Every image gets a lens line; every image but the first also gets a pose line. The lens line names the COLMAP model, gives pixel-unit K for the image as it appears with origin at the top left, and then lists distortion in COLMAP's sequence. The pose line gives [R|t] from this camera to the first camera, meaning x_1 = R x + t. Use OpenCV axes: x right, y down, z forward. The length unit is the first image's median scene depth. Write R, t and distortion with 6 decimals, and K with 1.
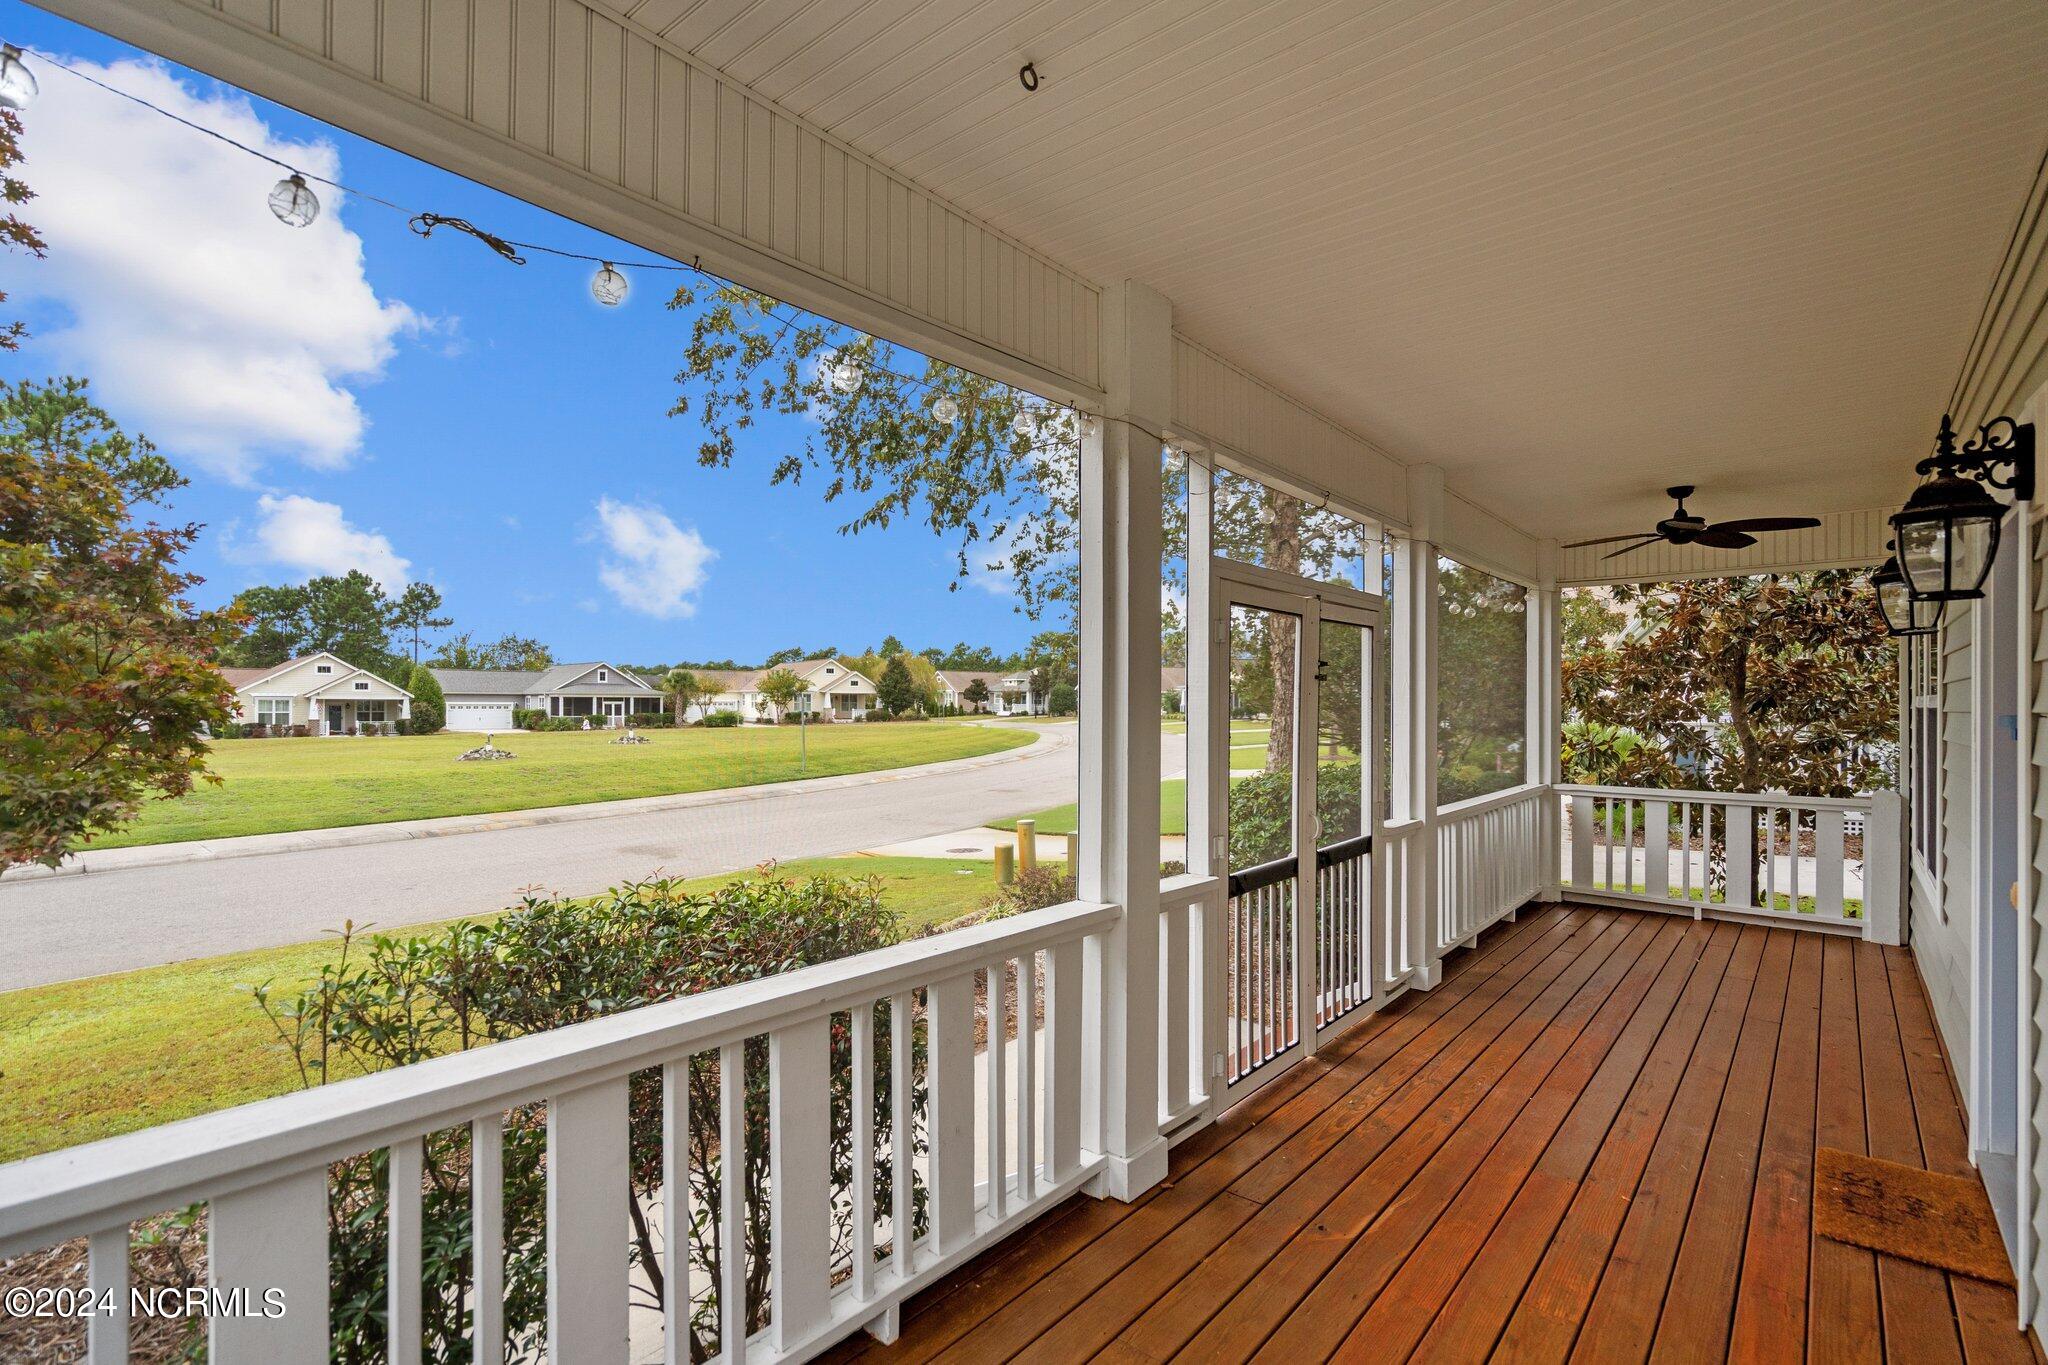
lens RADIAL K [[982.0, 0, 1015.1], [0, 982.0, 709.6], [0, 0, 1]] dist [-0.001067, 0.000448]
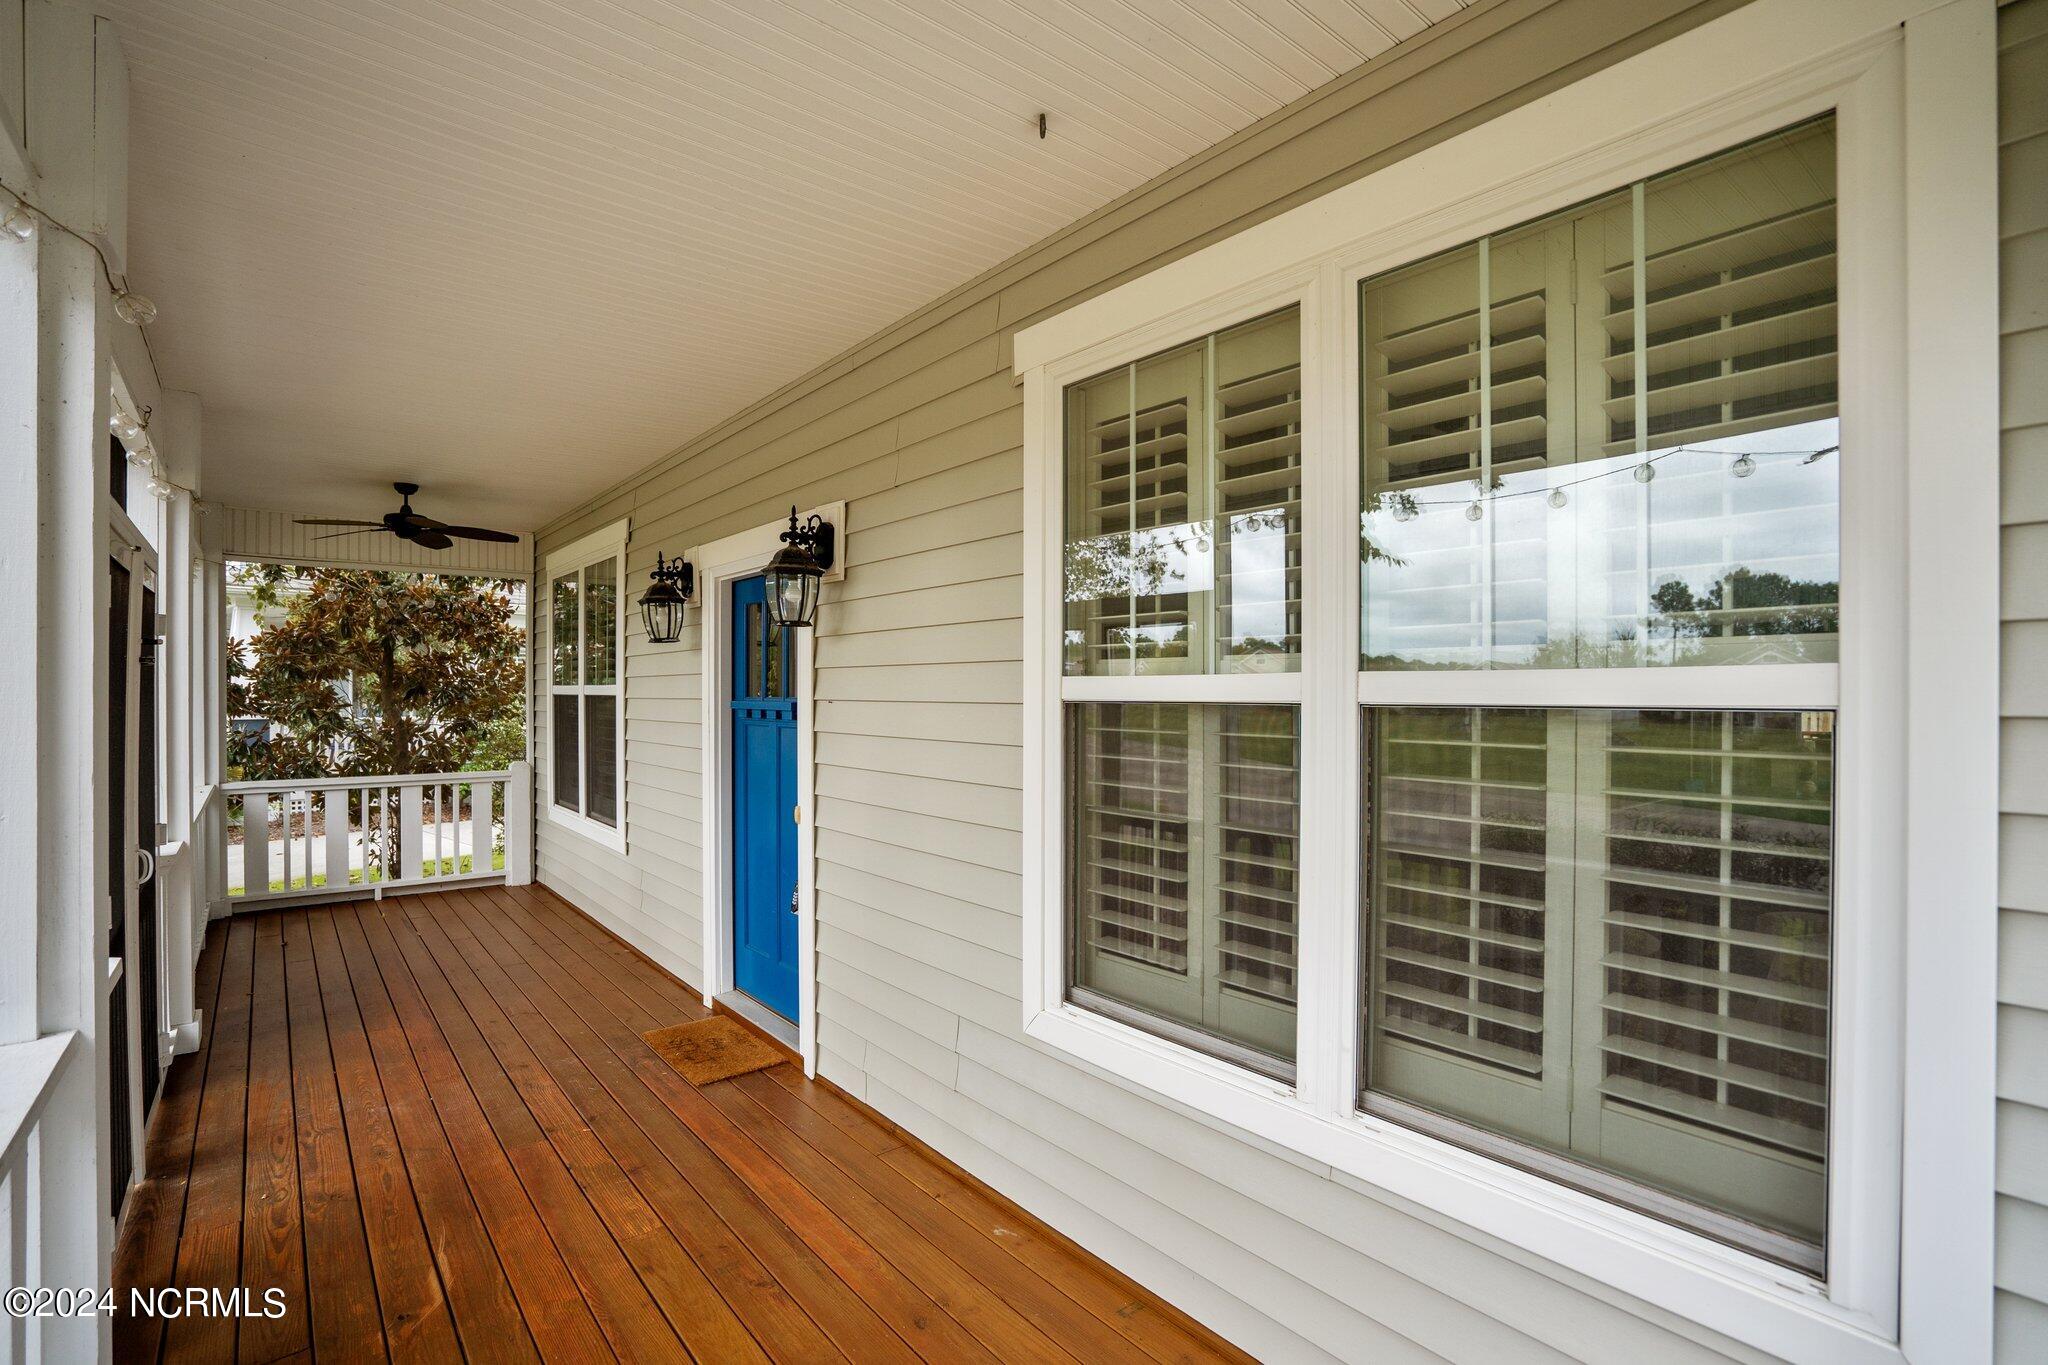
lens RADIAL K [[943.1, 0, 1057.0], [0, 943.1, 694.8], [0, 0, 1]] dist [-0.000505, 0.000351]
pose [[0.161032, -0.006574, 0.986927, -0.219259], [0.006024, 0.999966, 0.005678, -0.004648], [-0.986931, 0.005031, 0.161066, 0.173962]]
